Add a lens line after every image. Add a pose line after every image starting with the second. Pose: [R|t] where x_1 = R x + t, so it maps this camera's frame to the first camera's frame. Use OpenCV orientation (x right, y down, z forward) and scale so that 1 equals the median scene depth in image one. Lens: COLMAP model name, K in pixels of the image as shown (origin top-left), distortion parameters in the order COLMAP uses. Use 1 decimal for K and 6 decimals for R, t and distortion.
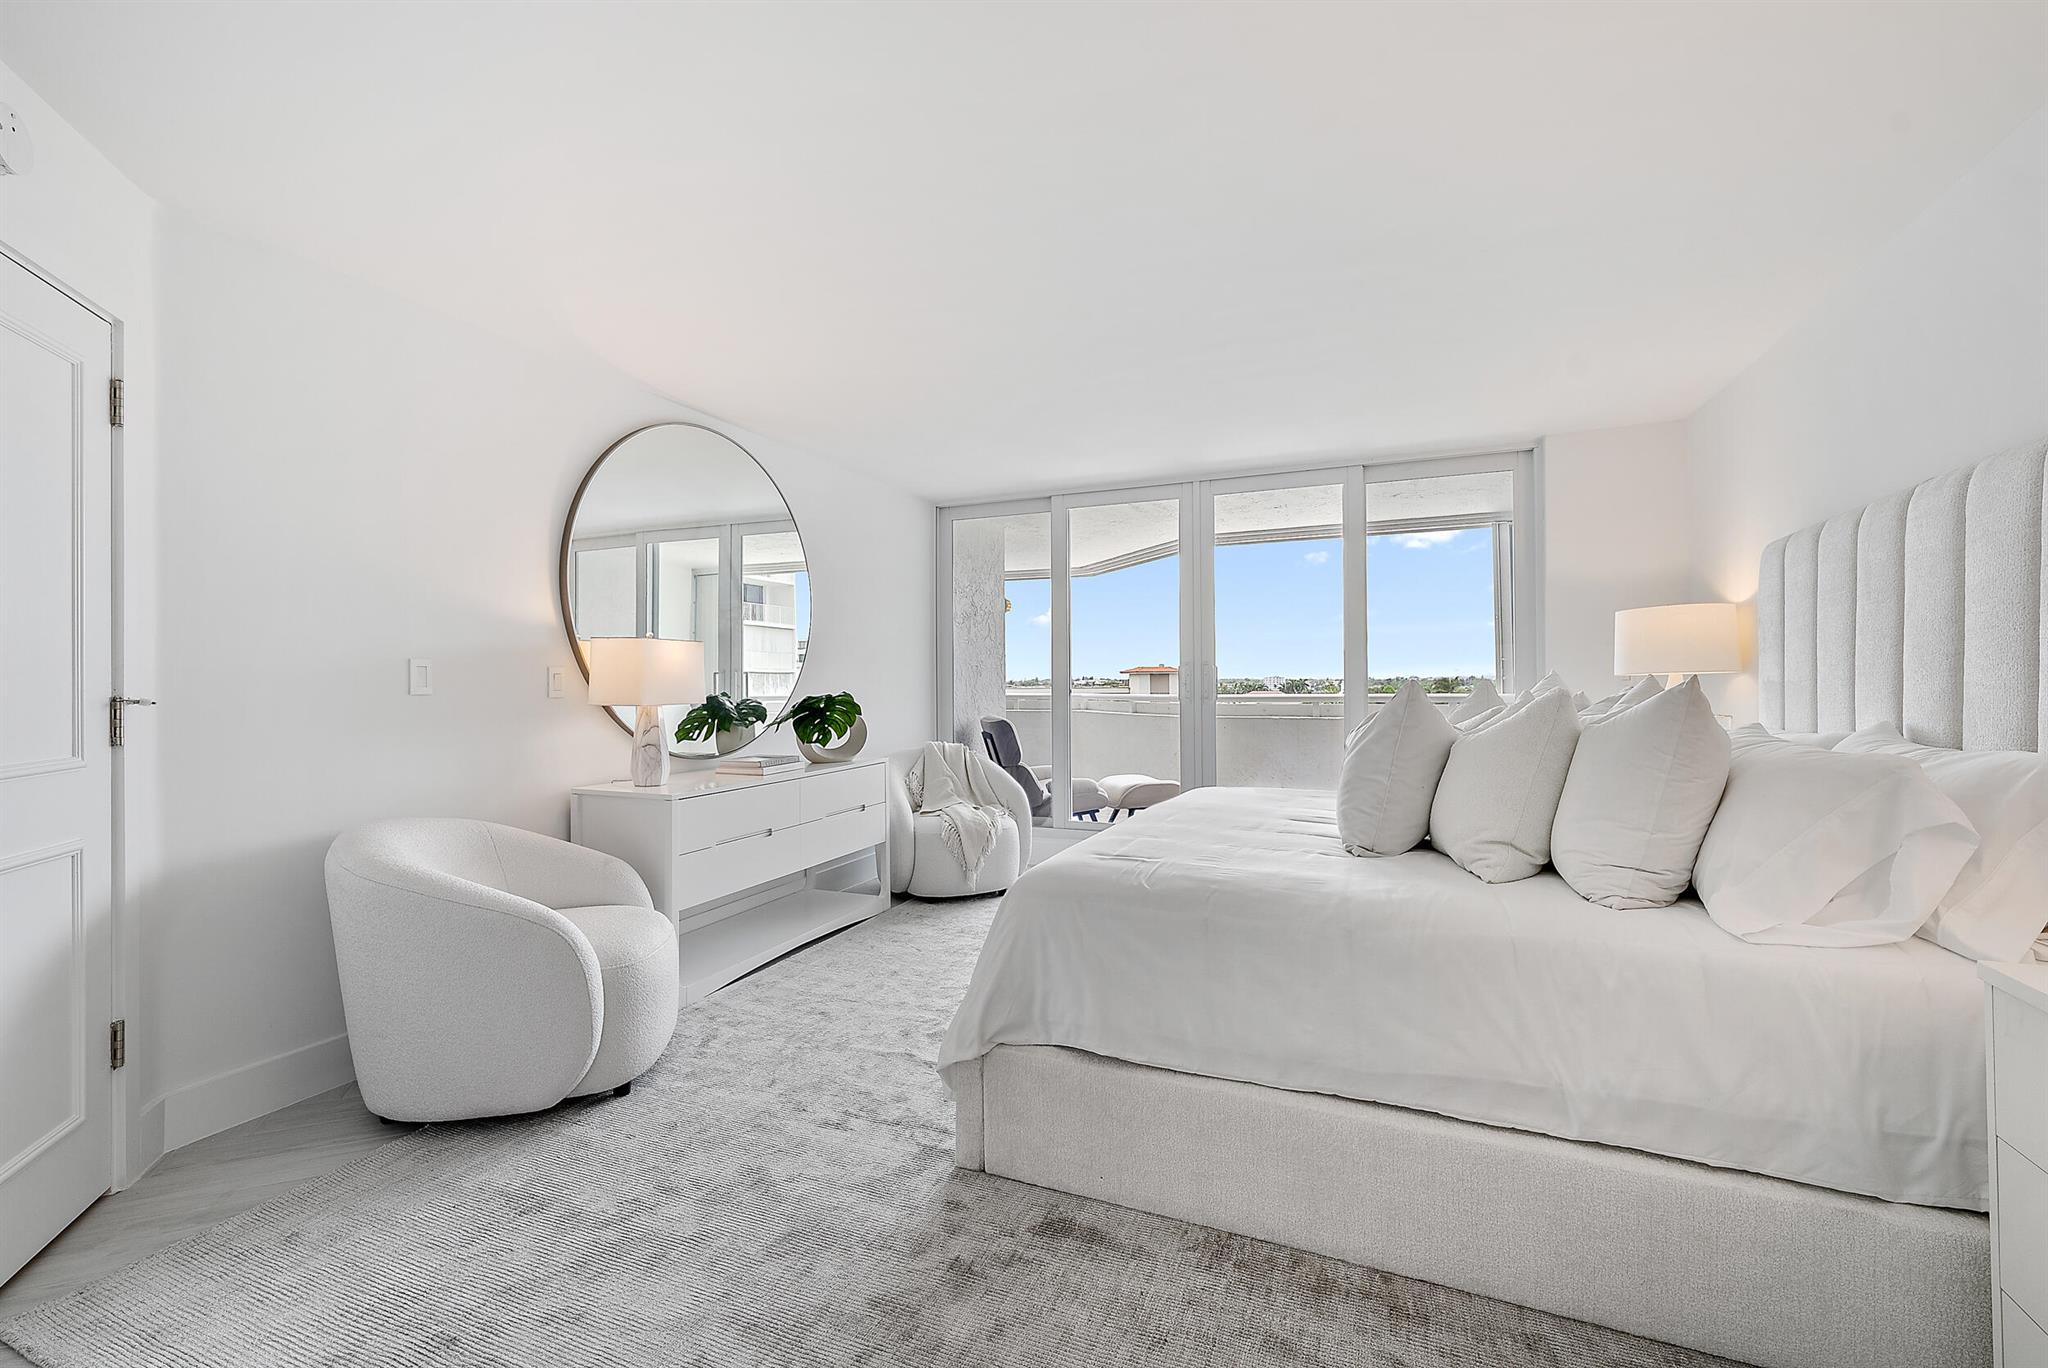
lens RADIAL K [[853.3, 0, 1024.0], [0, 853.3, 684.0], [0, 0, 1]] dist [-0.000482, 0.000443]
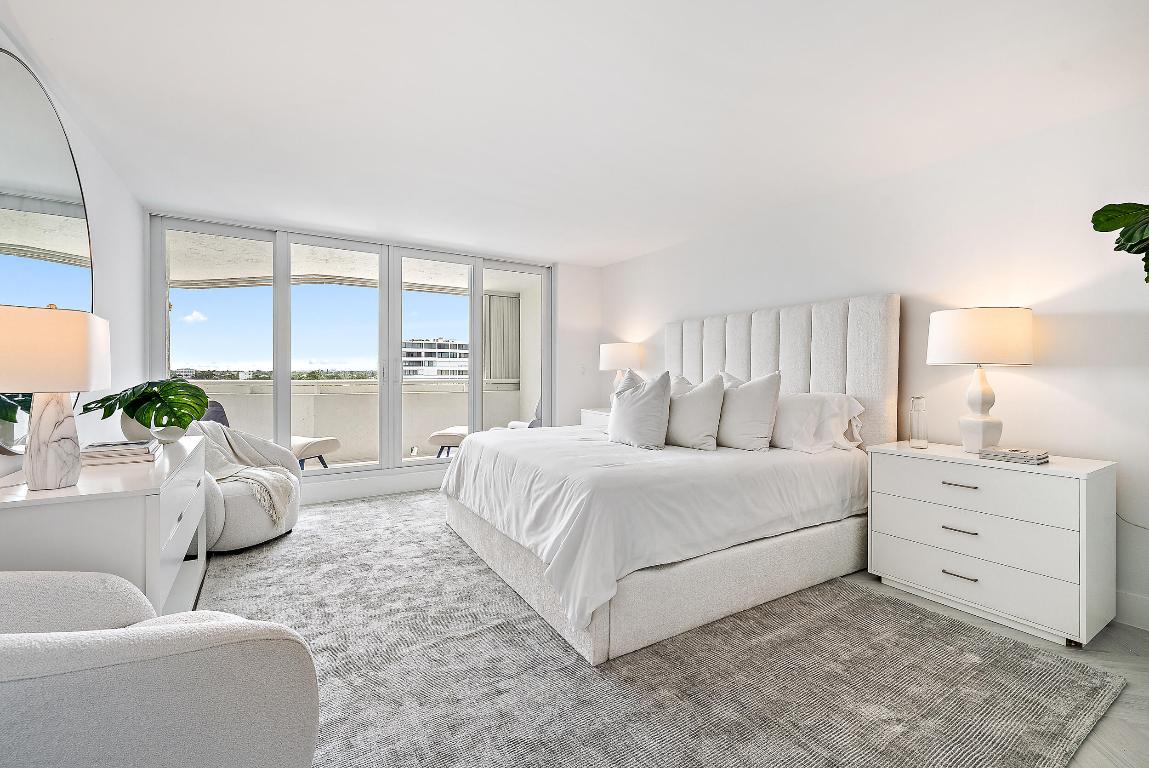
lens RADIAL K [[478.7, 0, 574.5], [0, 478.7, 384.0], [0, 0, 1]] dist [-0.000482, 0.000443]
pose [[0.584321, -0.010621, 0.811453, -0.448167], [-0.004837, 0.999851, 0.016571, 0.006243], [-0.811508, -0.013608, 0.584183, 0.269847]]
